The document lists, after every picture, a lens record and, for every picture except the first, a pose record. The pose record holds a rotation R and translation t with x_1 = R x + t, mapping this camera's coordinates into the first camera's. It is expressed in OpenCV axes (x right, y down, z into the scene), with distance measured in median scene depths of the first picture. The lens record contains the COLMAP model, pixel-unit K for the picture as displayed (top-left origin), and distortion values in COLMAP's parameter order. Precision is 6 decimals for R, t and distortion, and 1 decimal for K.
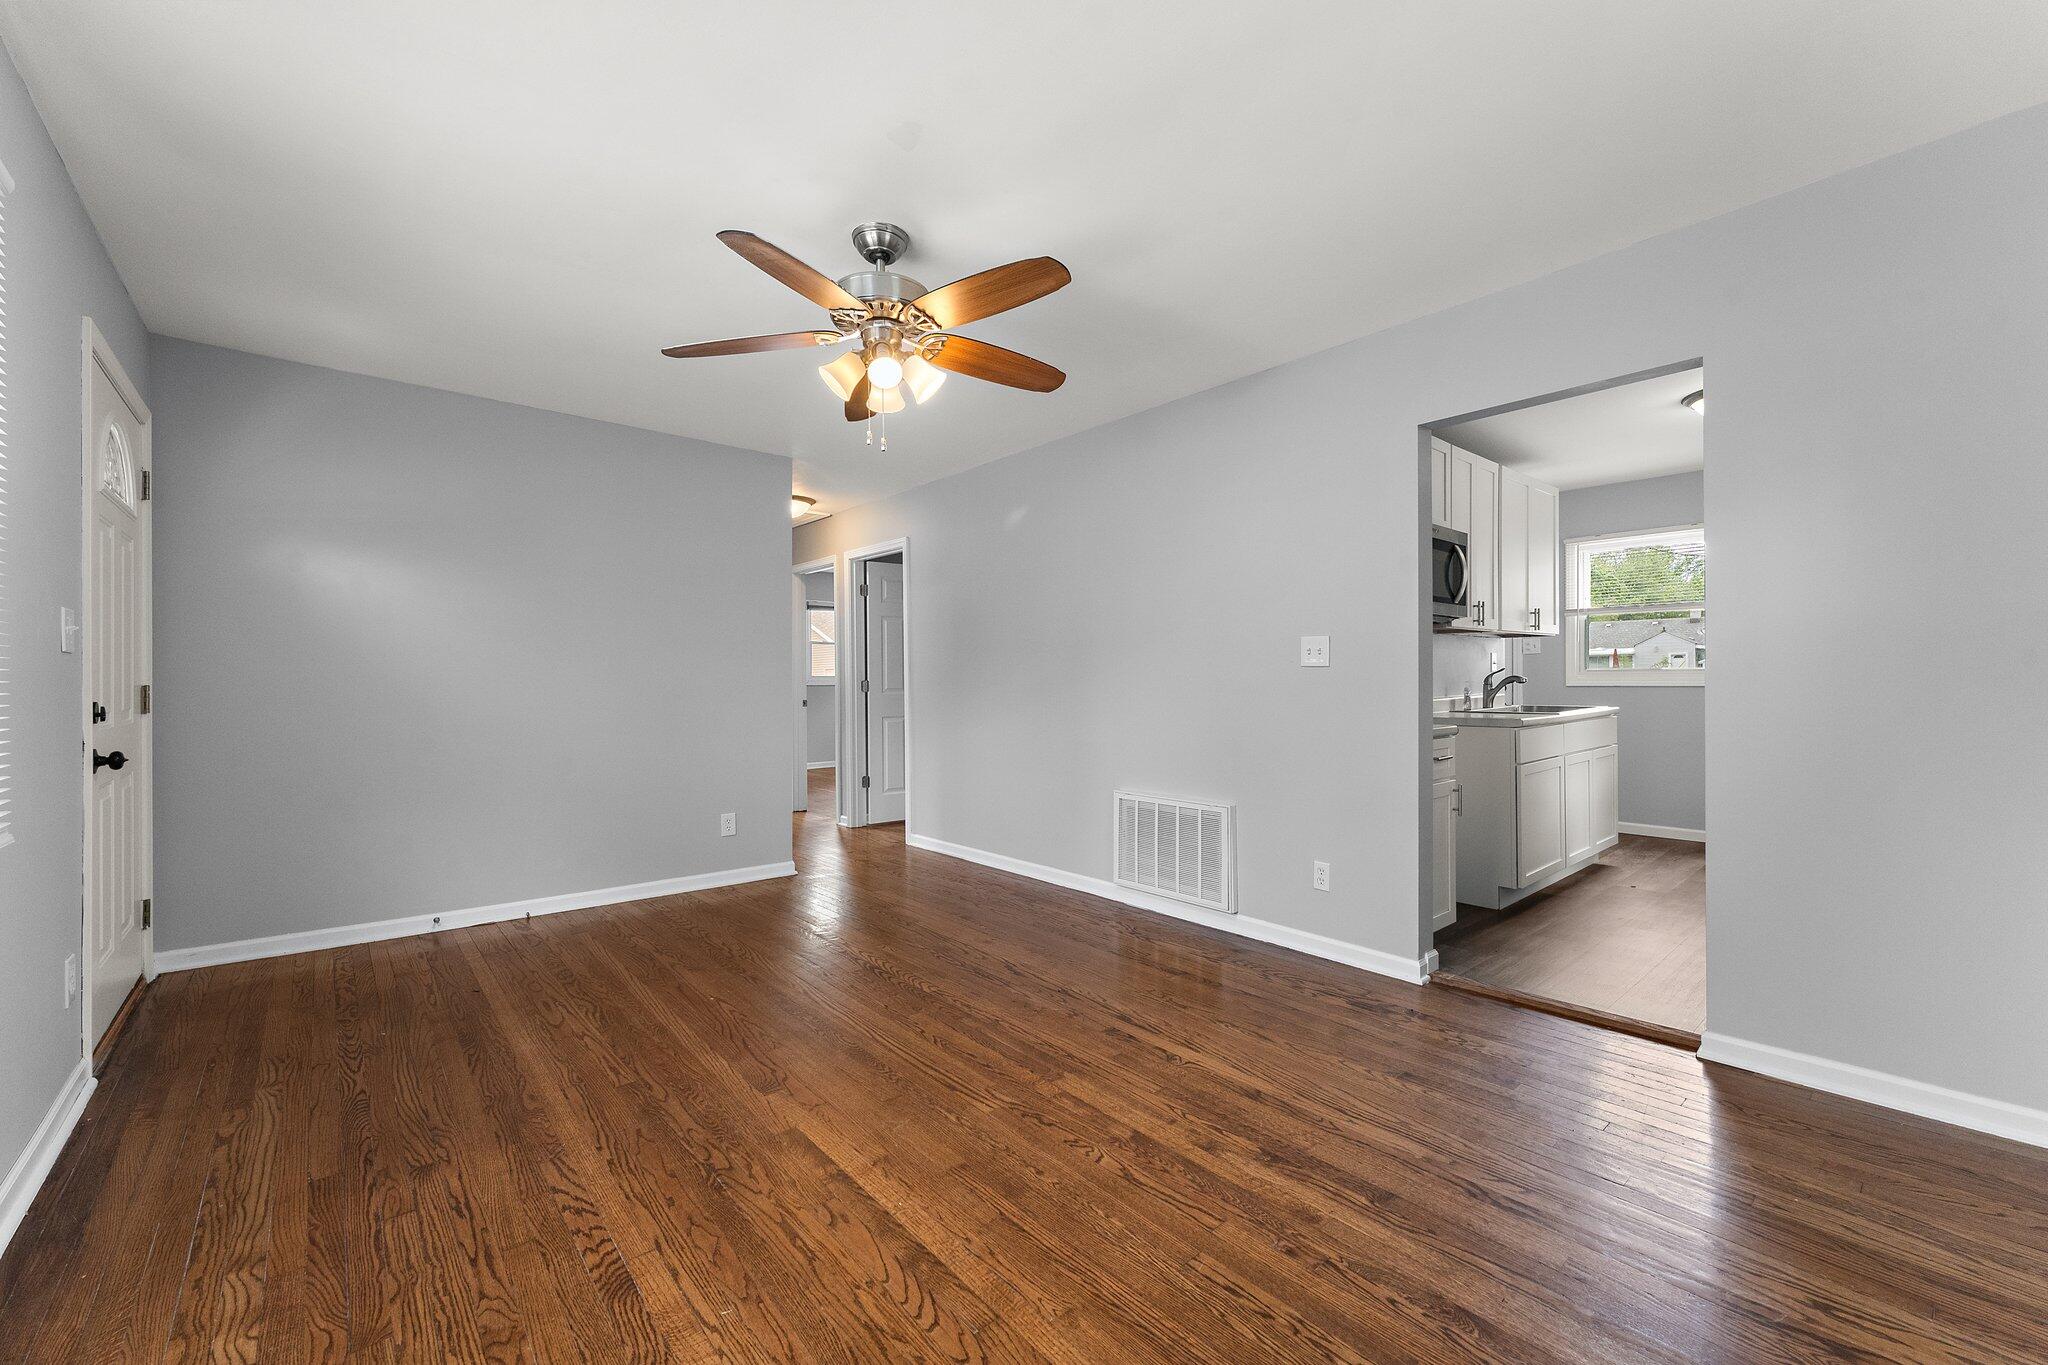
lens RADIAL K [[826.7, 0, 1023.0], [0, 826.7, 673.6], [0, 0, 1]] dist [-0.000271, 0.000000]
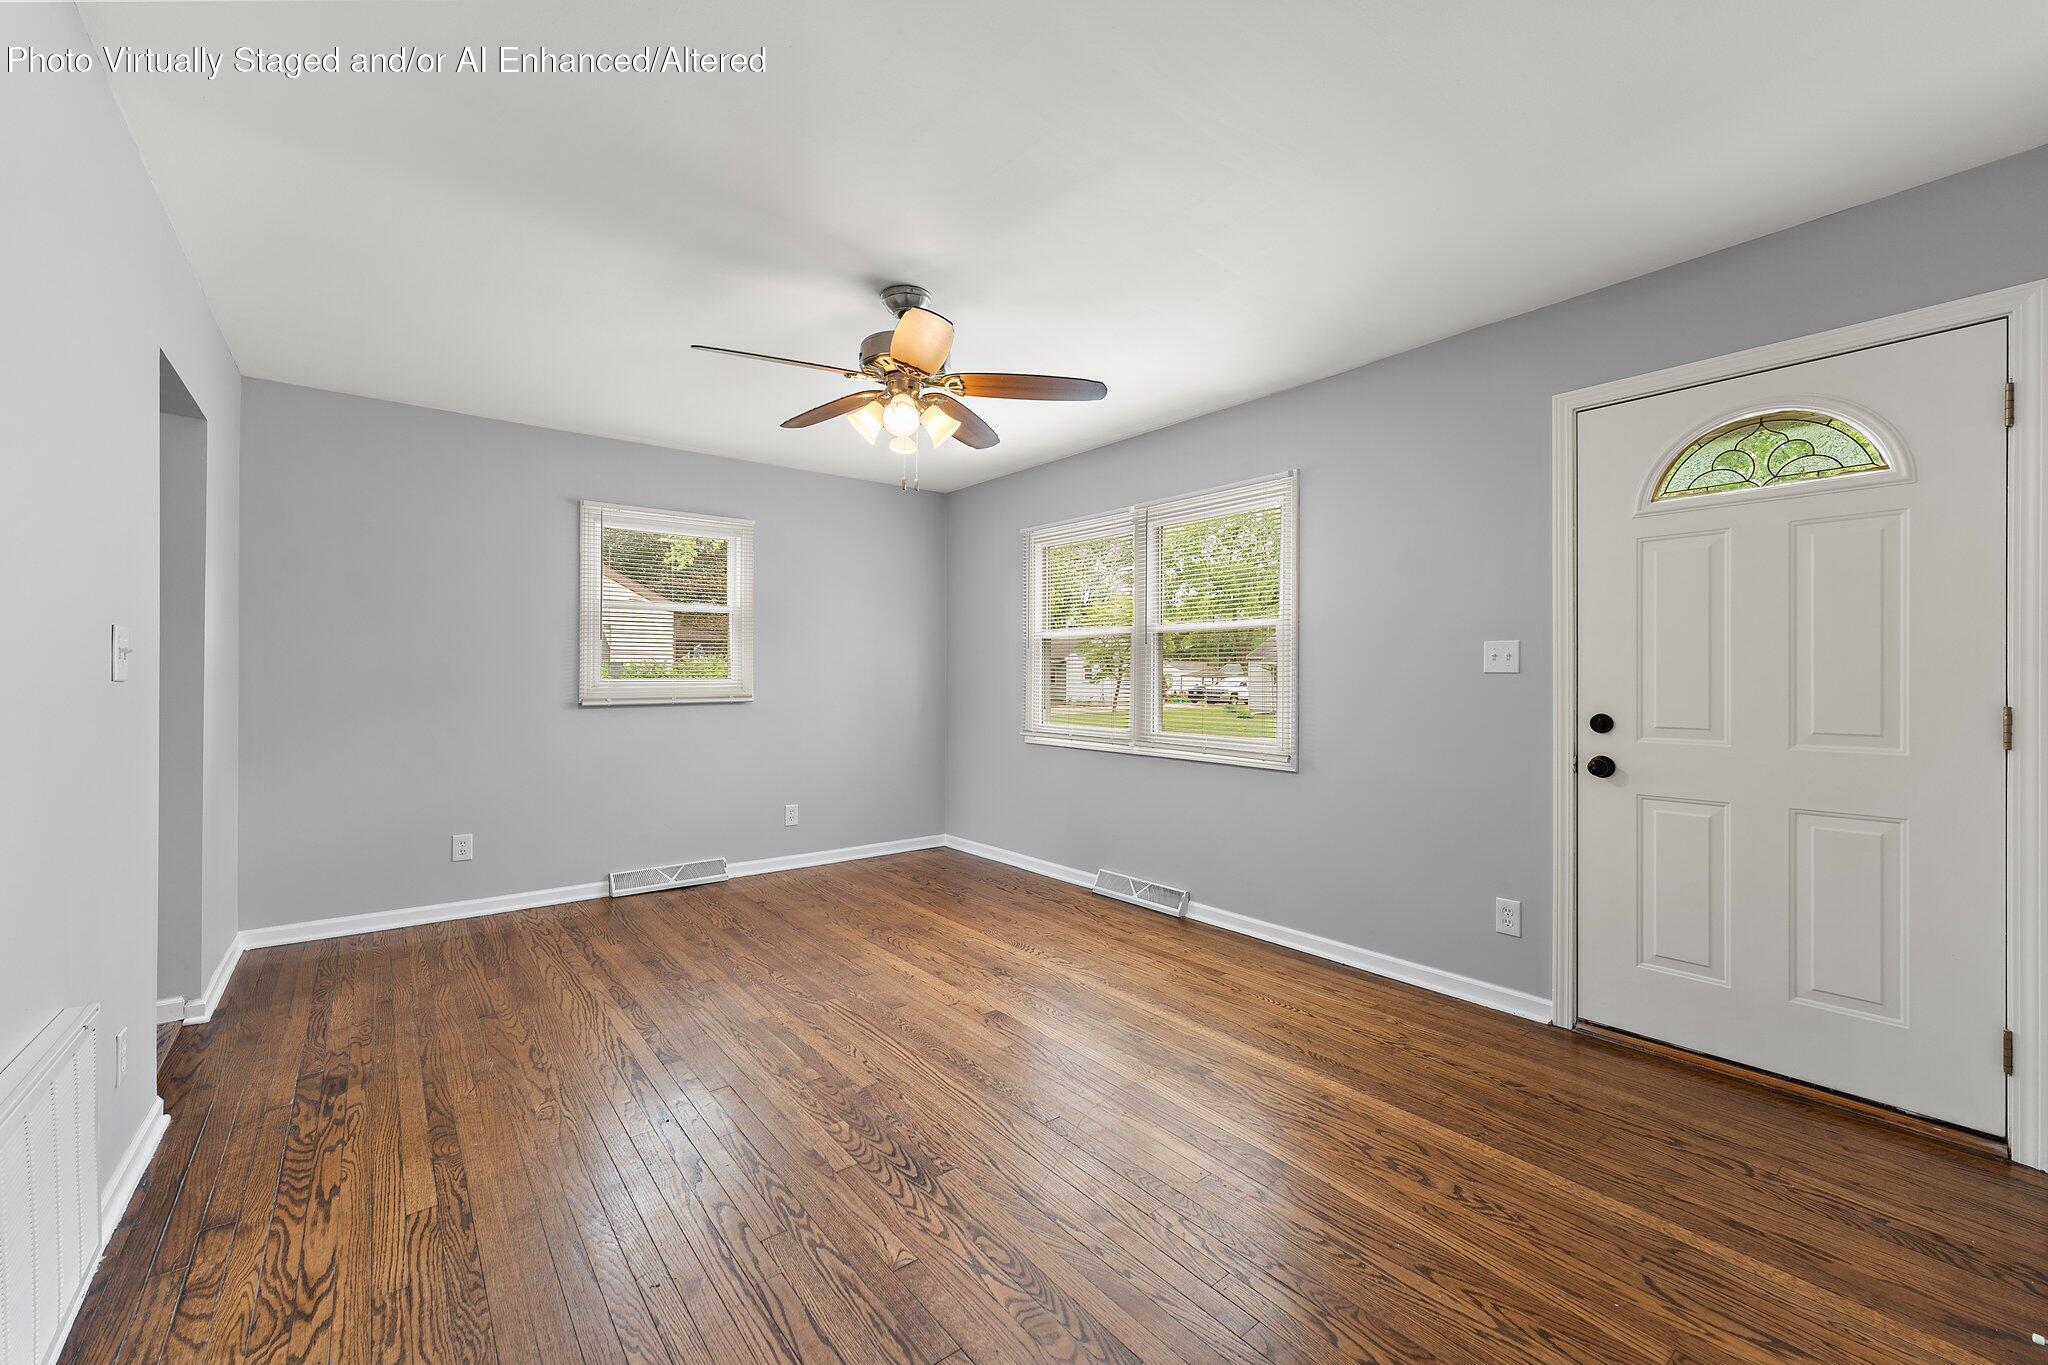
lens RADIAL K [[828.5, 0, 1015.4], [0, 828.5, 693.0], [0, 0, 1]] dist [0.000062, 0.000025]
pose [[-0.998902, 0.001484, 0.046824, -0.213518], [0.001887, 0.999962, 0.008556, -0.002989], [-0.046809, 0.008635, -0.998867, 1.217414]]
